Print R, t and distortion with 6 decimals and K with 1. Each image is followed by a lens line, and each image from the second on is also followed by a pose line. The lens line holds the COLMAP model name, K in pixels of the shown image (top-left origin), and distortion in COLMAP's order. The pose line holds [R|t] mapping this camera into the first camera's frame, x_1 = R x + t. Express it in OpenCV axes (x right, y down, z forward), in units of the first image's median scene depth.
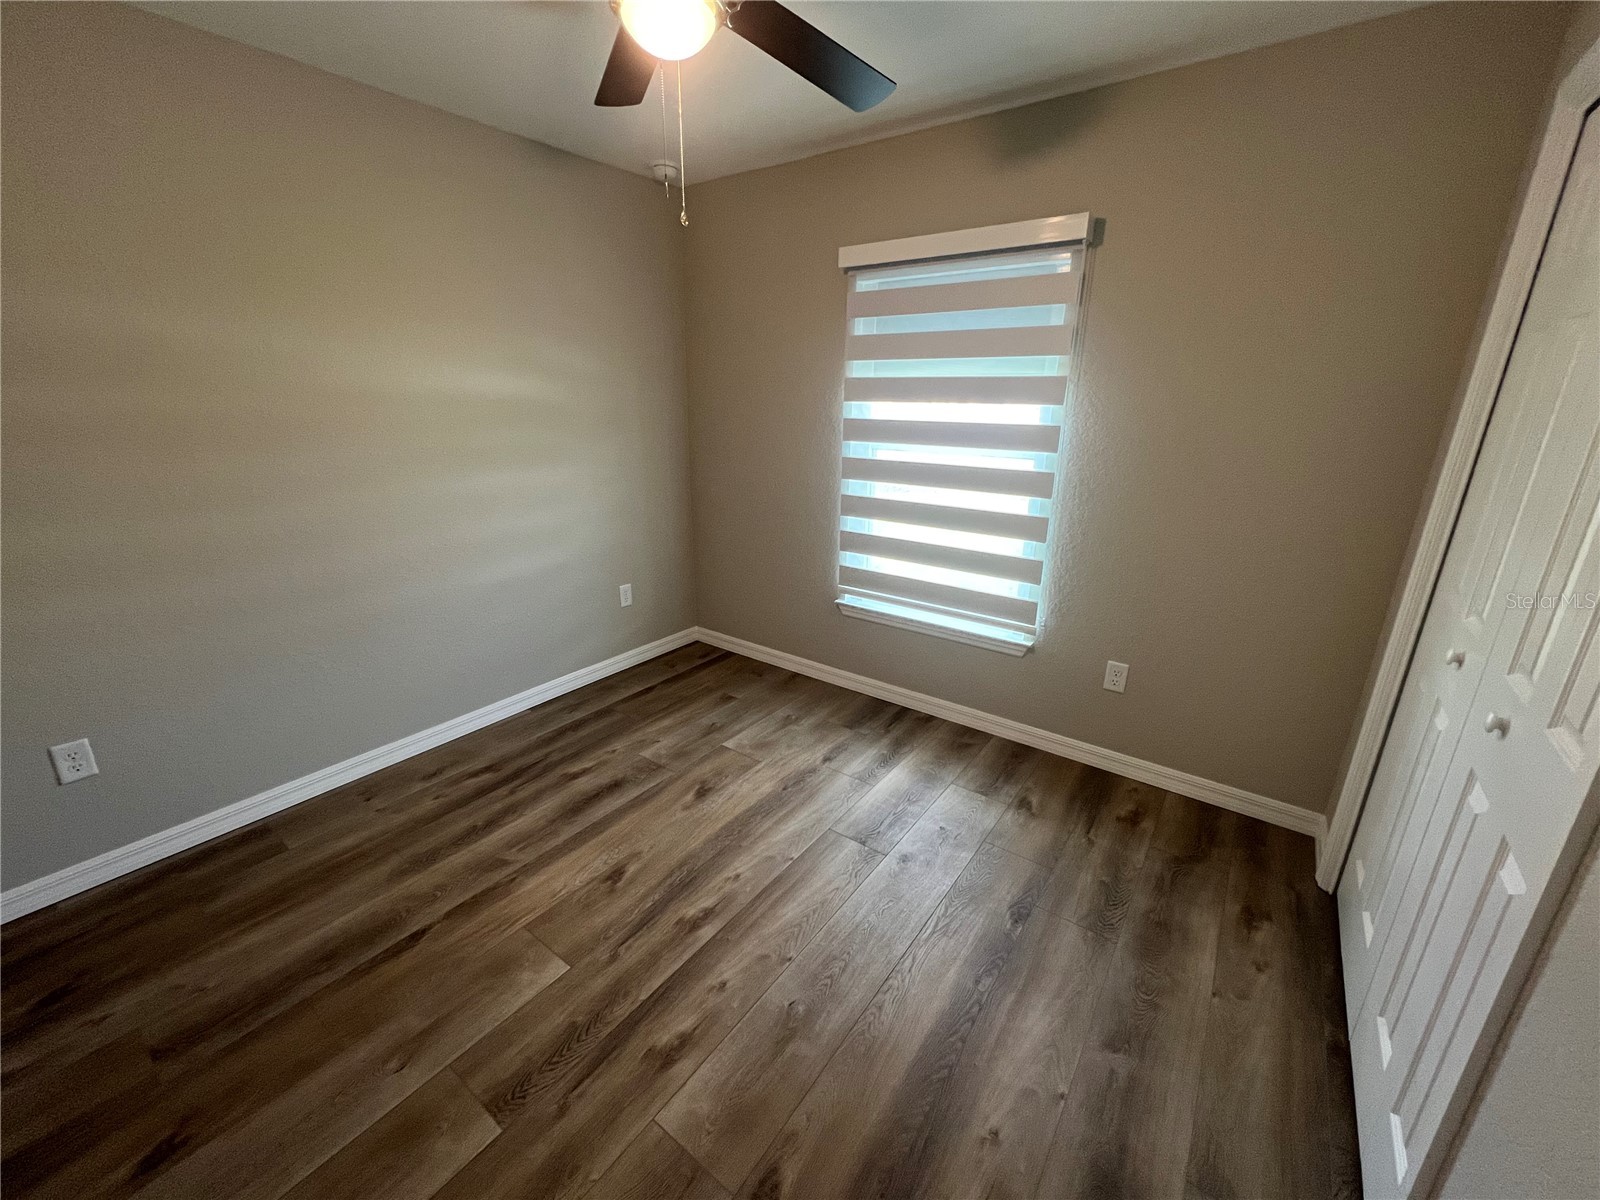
lens RADIAL K [[646.1, 0, 802.2], [0, 646.1, 602.3], [0, 0, 1]] dist [0.003083, -0.000659]
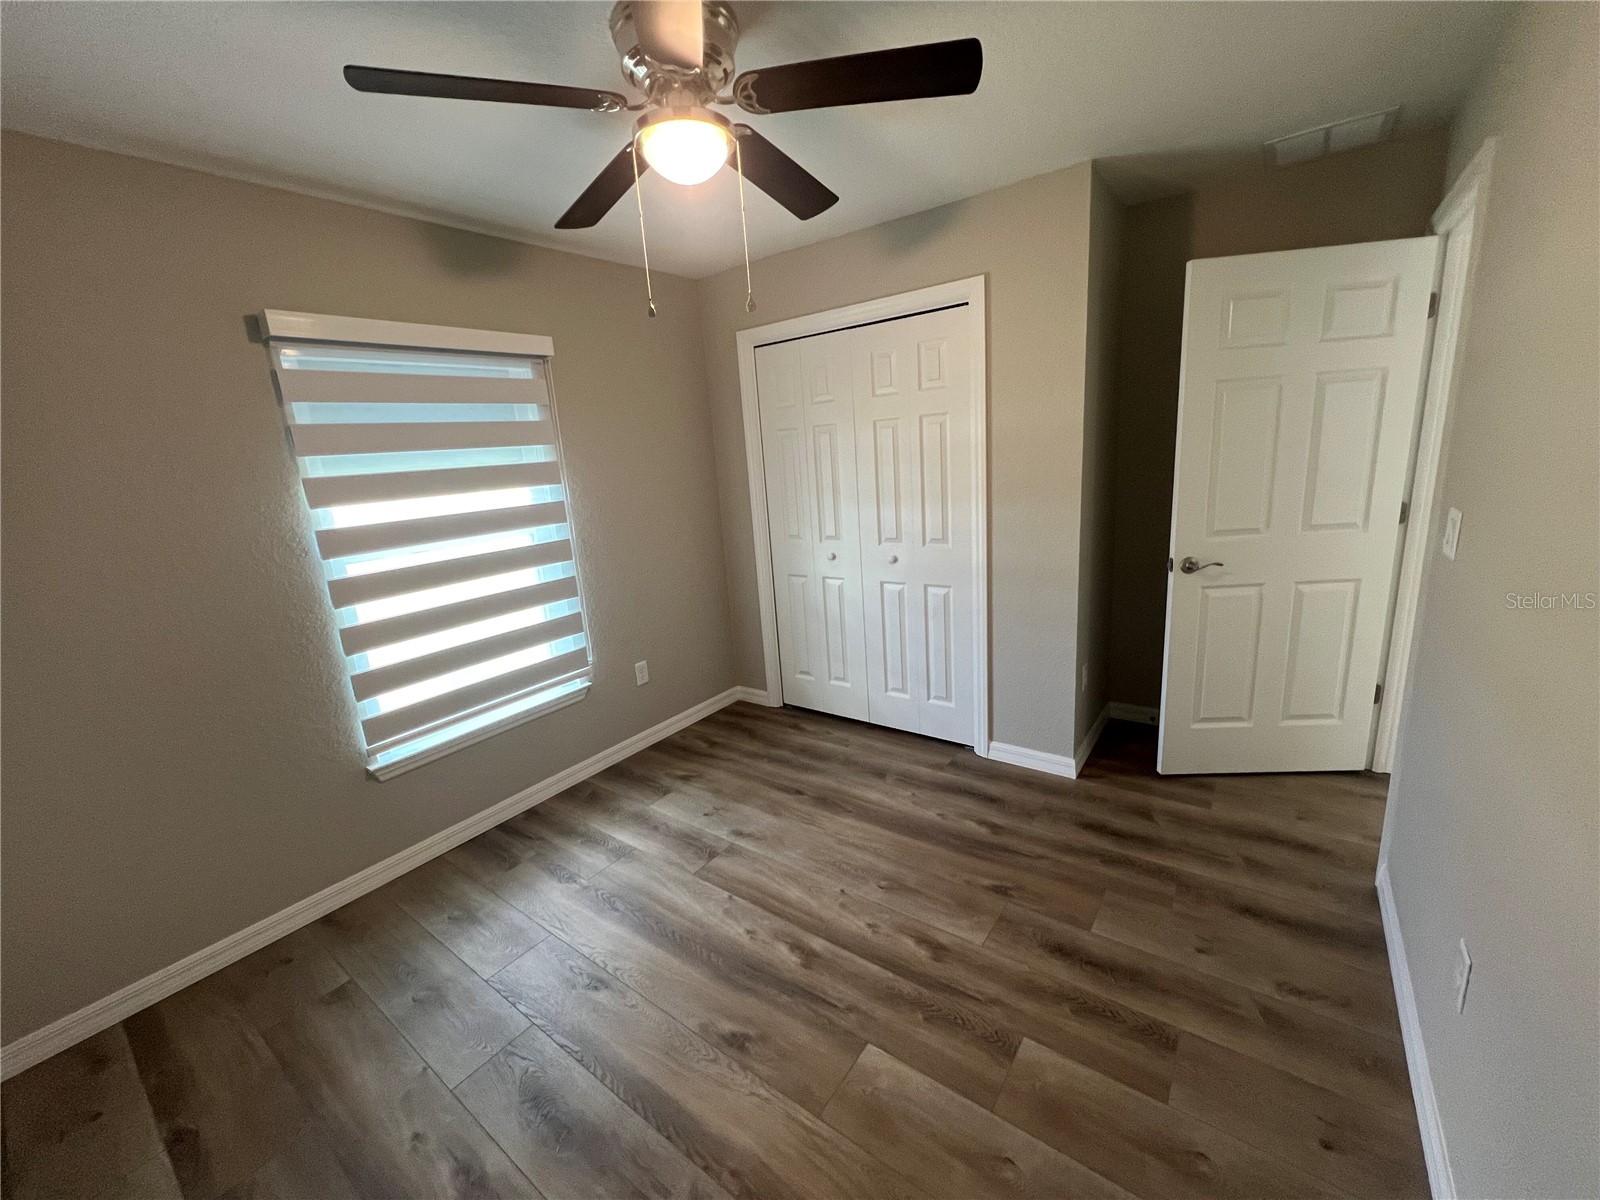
lens RADIAL K [[646.0, 0, 794.1], [0, 646.0, 599.5], [0, 0, 1]] dist [0.014147, 0.000487]
pose [[0.005226, -0.241012, 0.970508, -0.866272], [0.375408, 0.900008, 0.221483, -0.223435], [-0.926845, 0.363179, 0.095181, 0.578716]]
